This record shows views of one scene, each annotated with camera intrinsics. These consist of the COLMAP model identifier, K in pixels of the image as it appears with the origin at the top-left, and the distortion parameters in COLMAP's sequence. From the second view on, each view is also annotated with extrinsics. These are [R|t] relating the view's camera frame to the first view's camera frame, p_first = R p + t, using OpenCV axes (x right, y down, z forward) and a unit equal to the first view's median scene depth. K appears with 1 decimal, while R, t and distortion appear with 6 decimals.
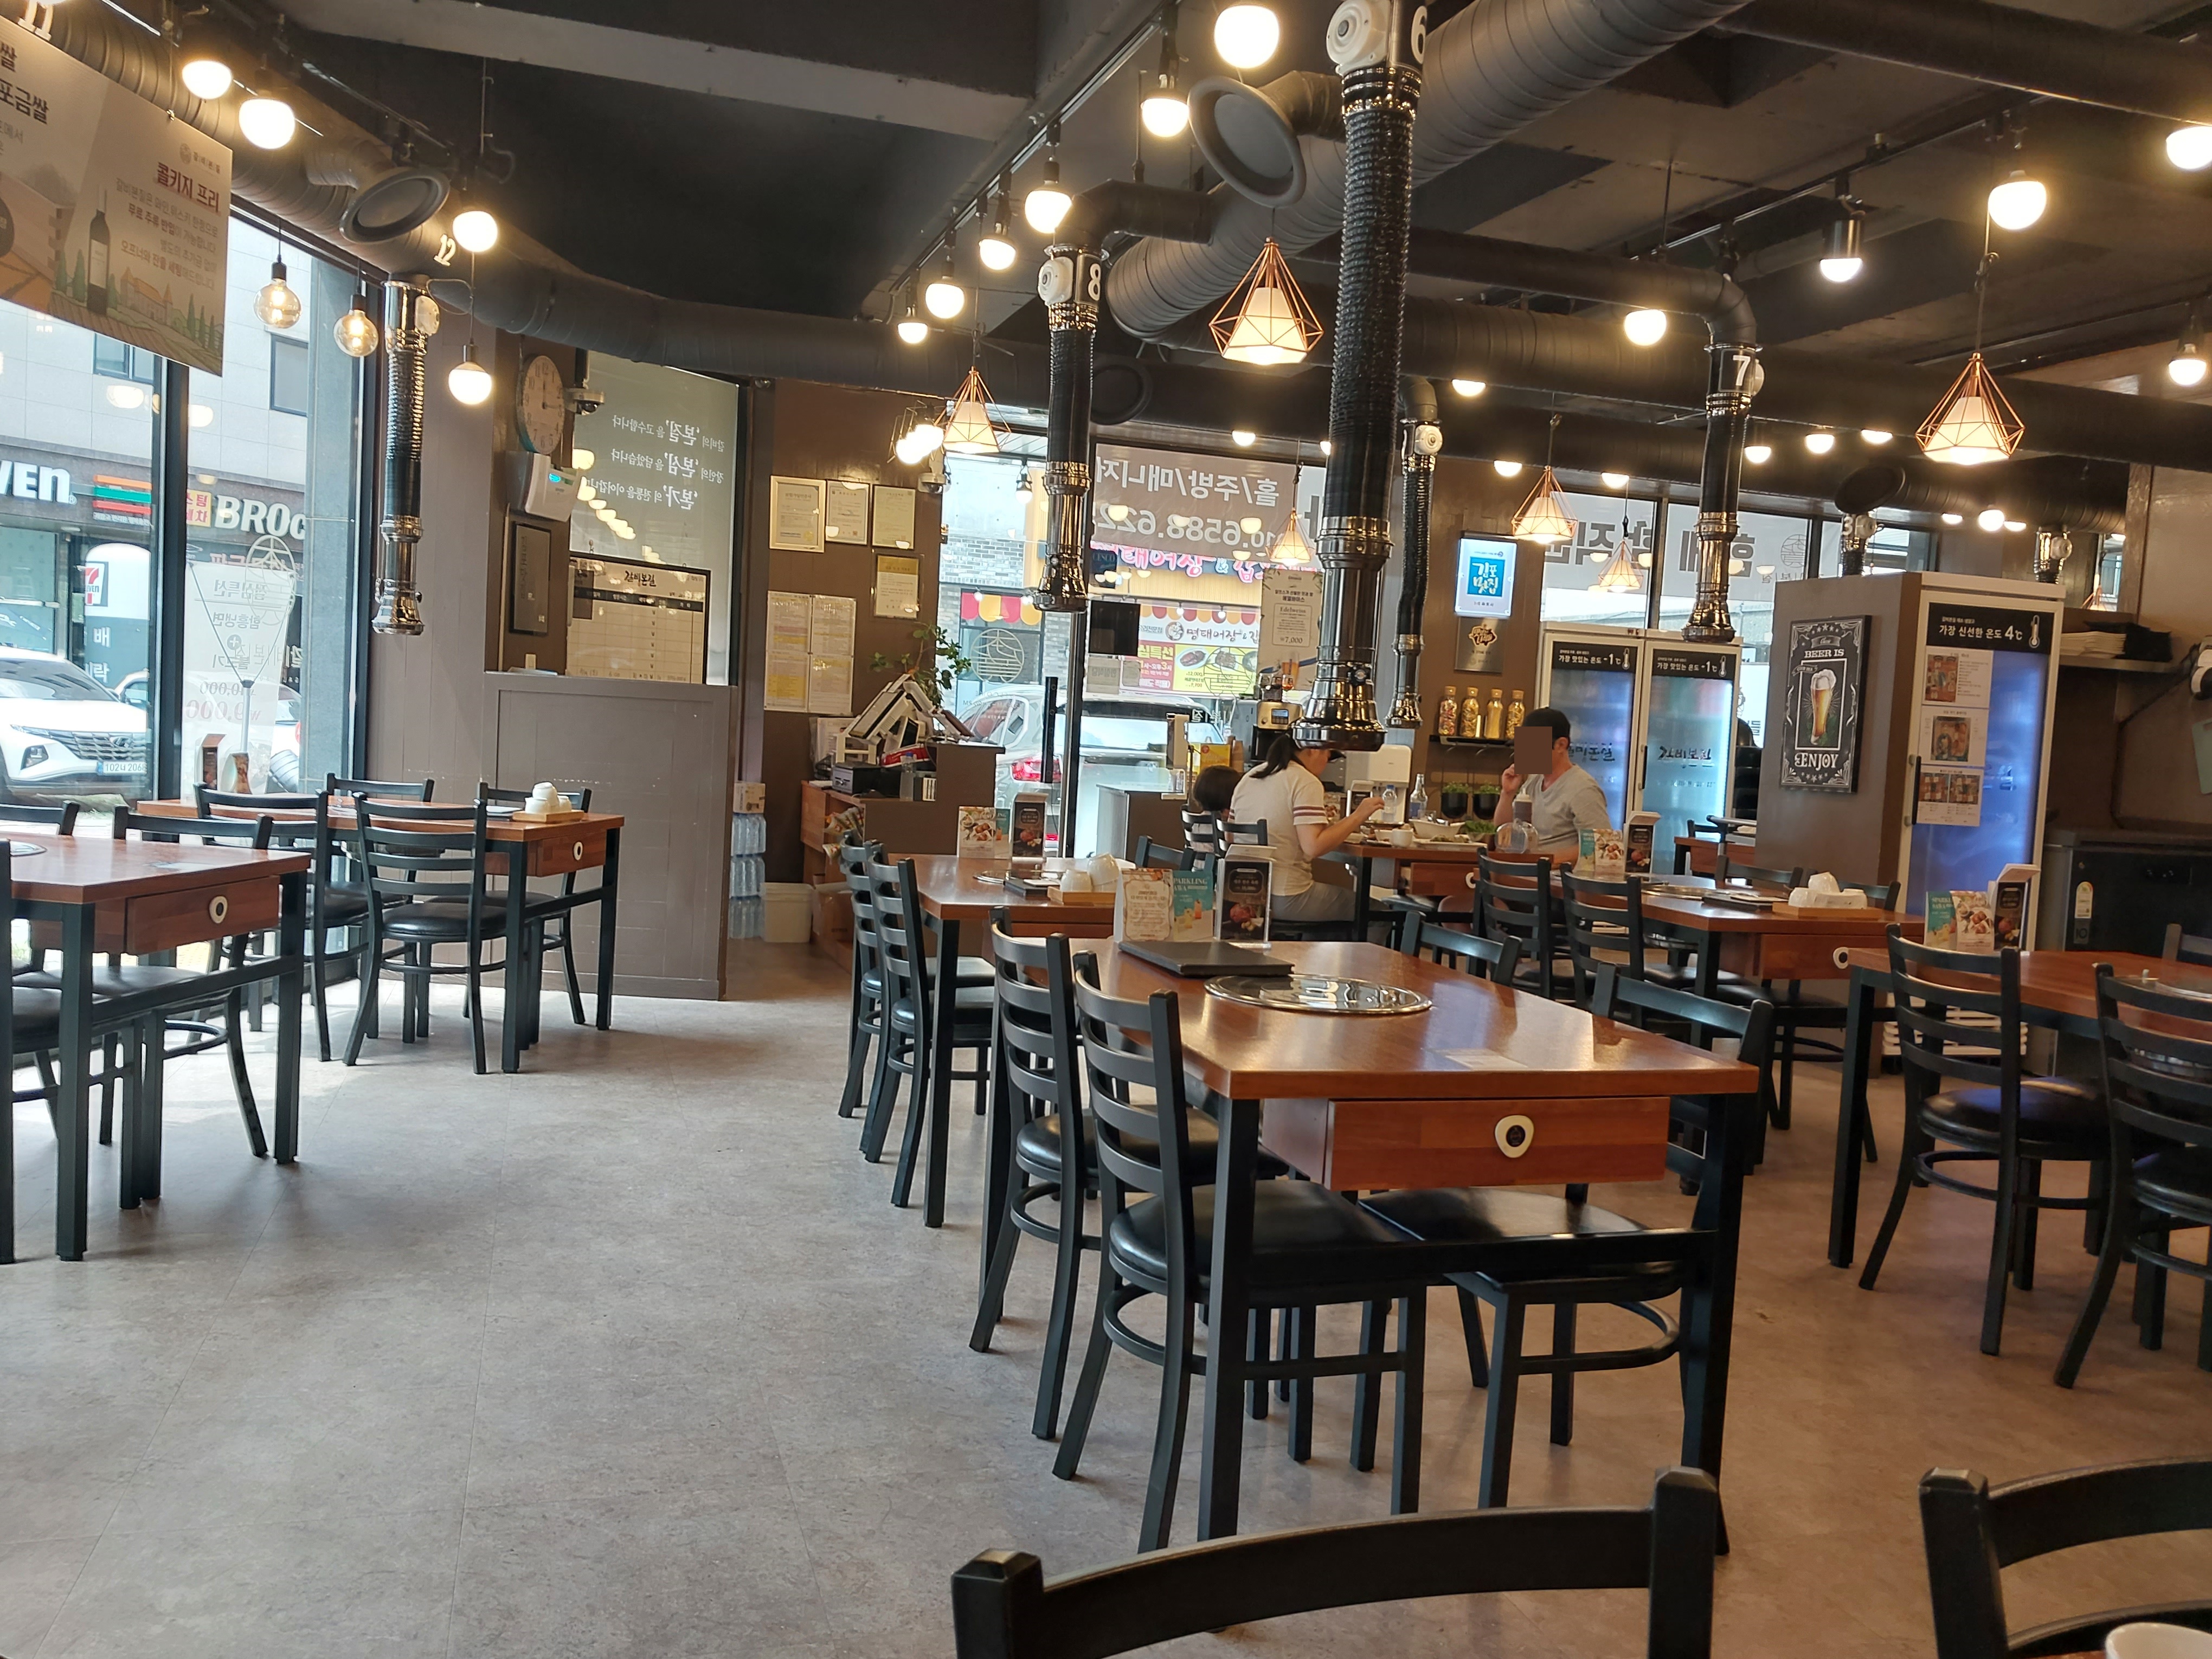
lens RADIAL K [[1860.7, 0, 1117.3], [0, 1860.7, 833.0], [0, 0, 1]] dist [-0.006662, 0.092632]
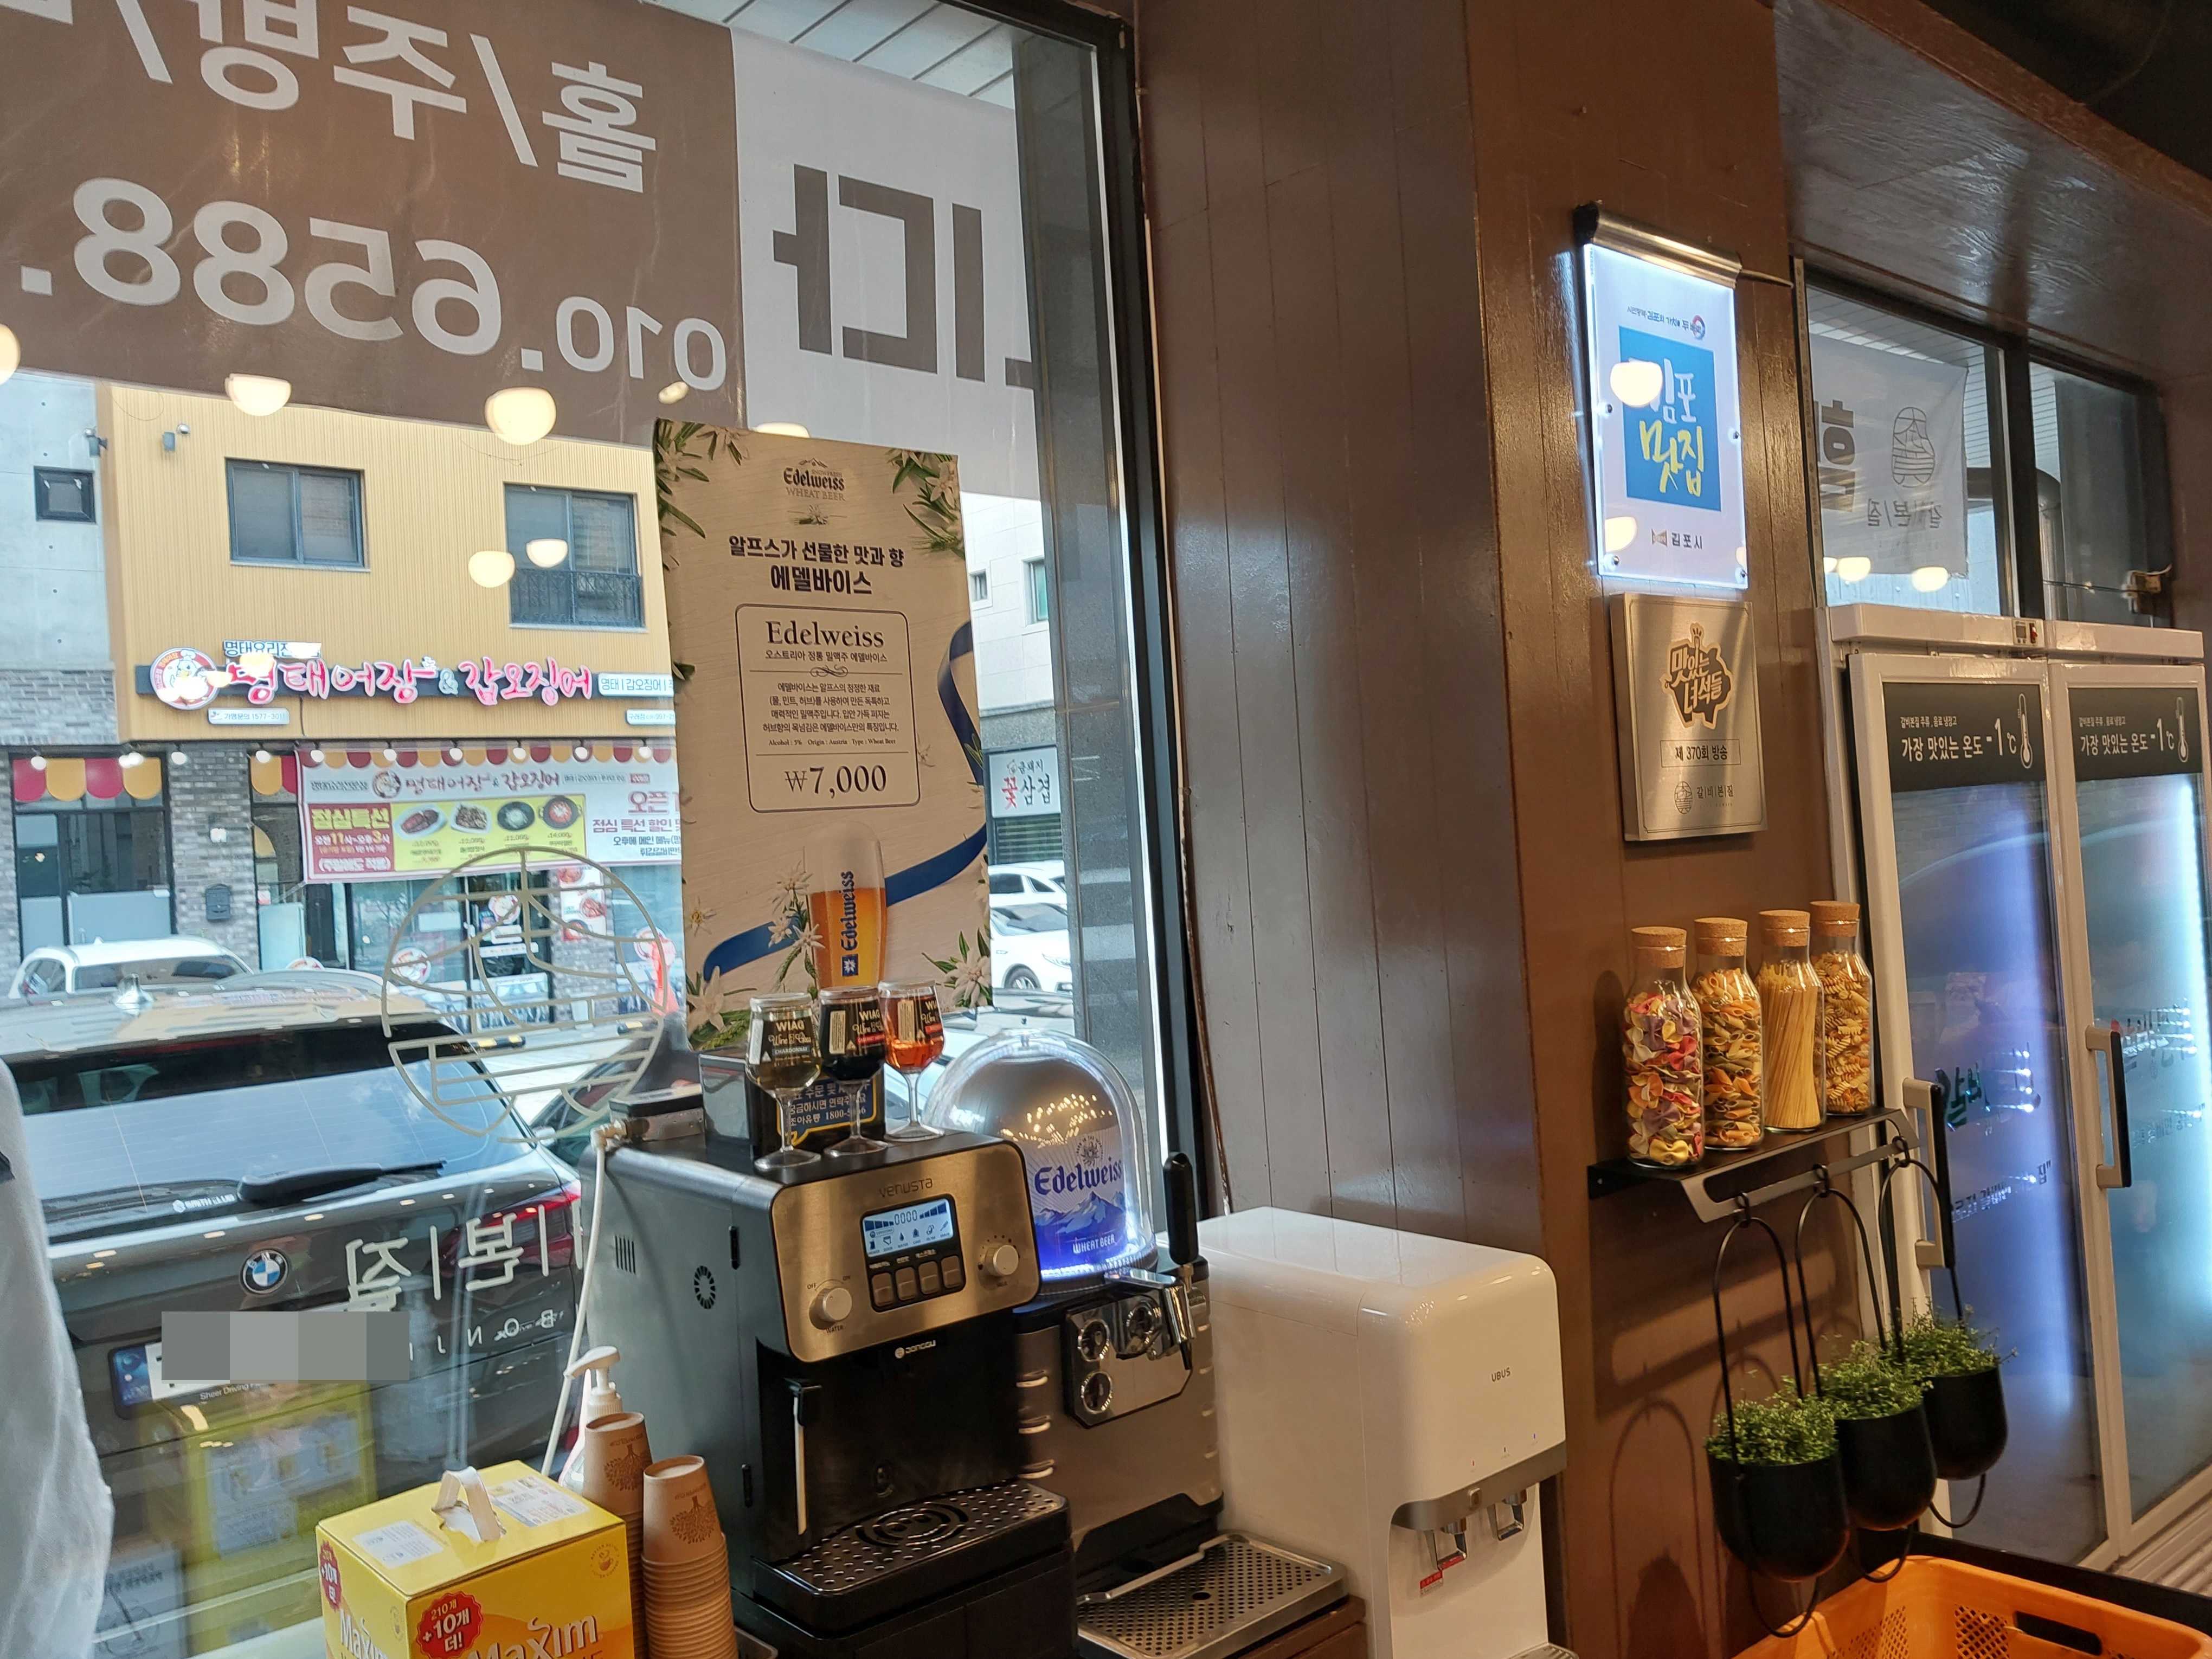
lens RADIAL K [[1726.0, 0, 1106.0], [0, 1726.0, 829.5], [0, 0, 1]] dist [-0.008750, -0.003297]
pose [[0.910416, -0.114526, 0.397526, 0.050955], [0.139029, 0.989729, -0.033267, -0.098867], [-0.389633, 0.085555, 0.916988, 0.910990]]
